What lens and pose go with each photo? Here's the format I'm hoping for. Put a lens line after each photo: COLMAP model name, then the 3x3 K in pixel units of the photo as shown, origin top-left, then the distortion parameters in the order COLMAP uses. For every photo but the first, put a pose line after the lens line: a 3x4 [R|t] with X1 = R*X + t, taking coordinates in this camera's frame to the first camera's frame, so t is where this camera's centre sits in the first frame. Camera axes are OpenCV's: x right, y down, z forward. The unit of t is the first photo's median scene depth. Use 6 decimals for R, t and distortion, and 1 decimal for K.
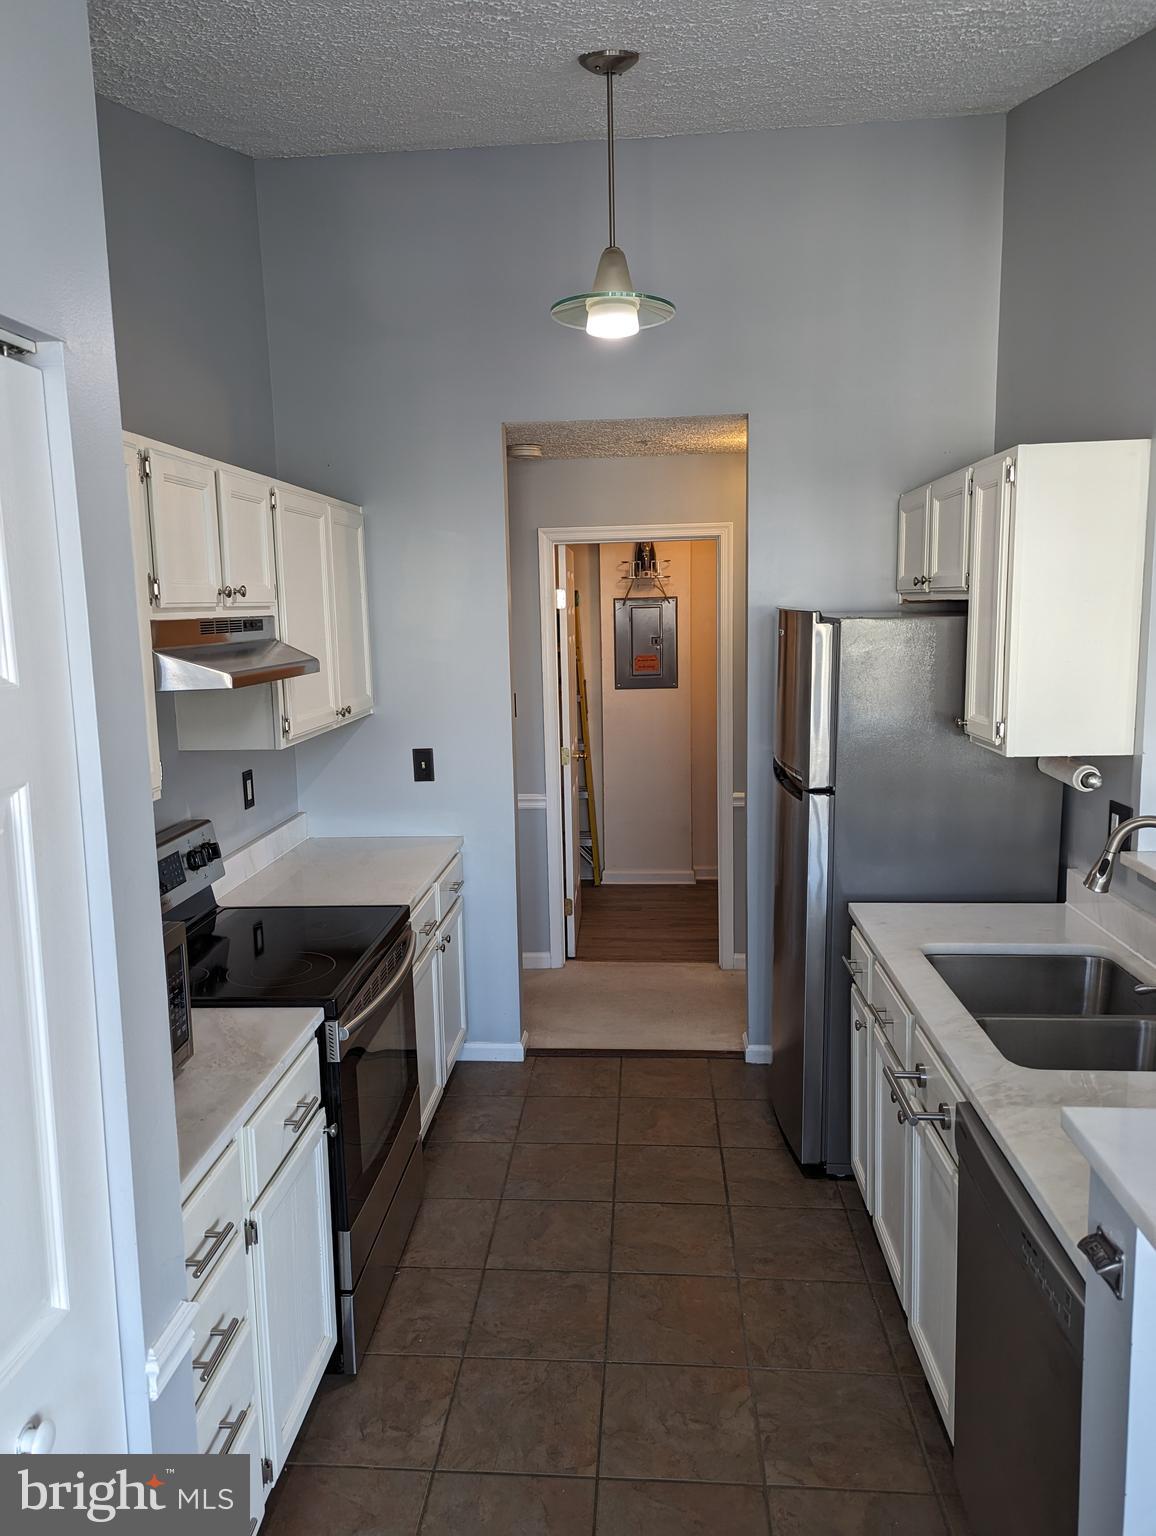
lens RADIAL K [[1065.5, 0, 565.7], [0, 1065.5, 762.3], [0, 0, 1]] dist [0.051659, -0.039427]
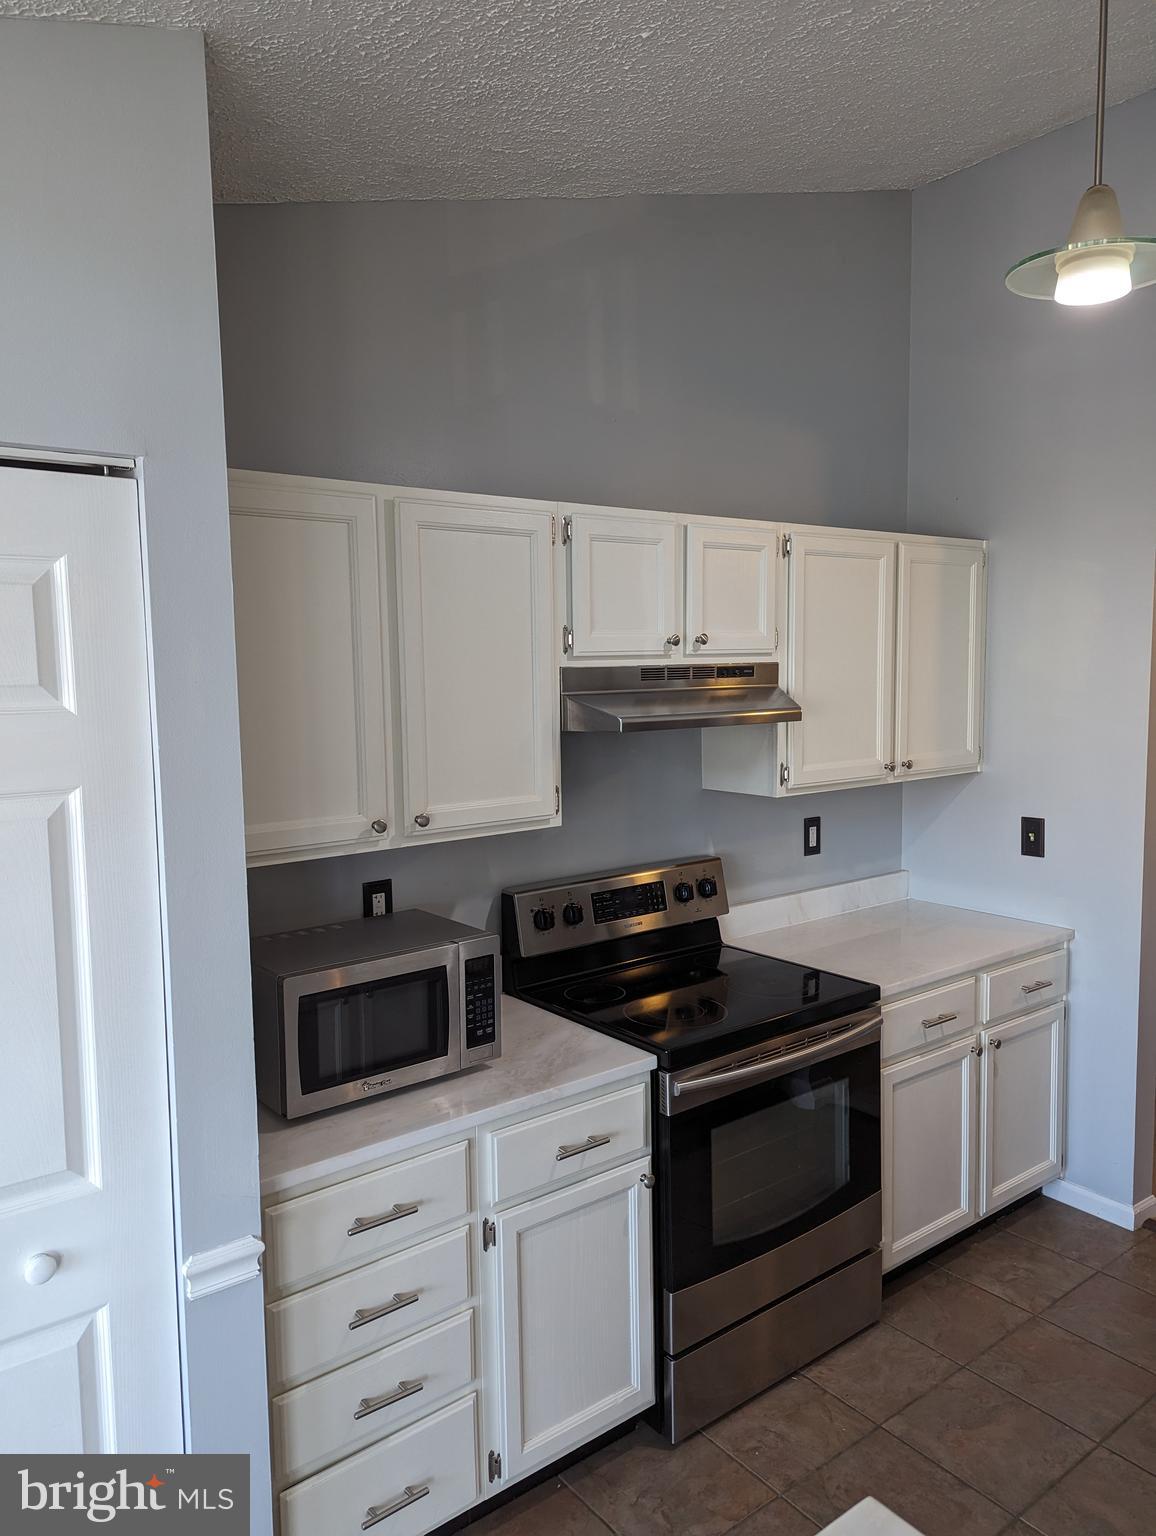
lens RADIAL K [[1065.5, 0, 564.9], [0, 1065.5, 777.8], [0, 0, 1]] dist [0.051659, -0.039427]
pose [[0.664330, 0.088534, -0.742178, 0.348694], [-0.106853, 0.994010, 0.022930, -0.033460], [0.739763, 0.064071, 0.669811, 0.205942]]
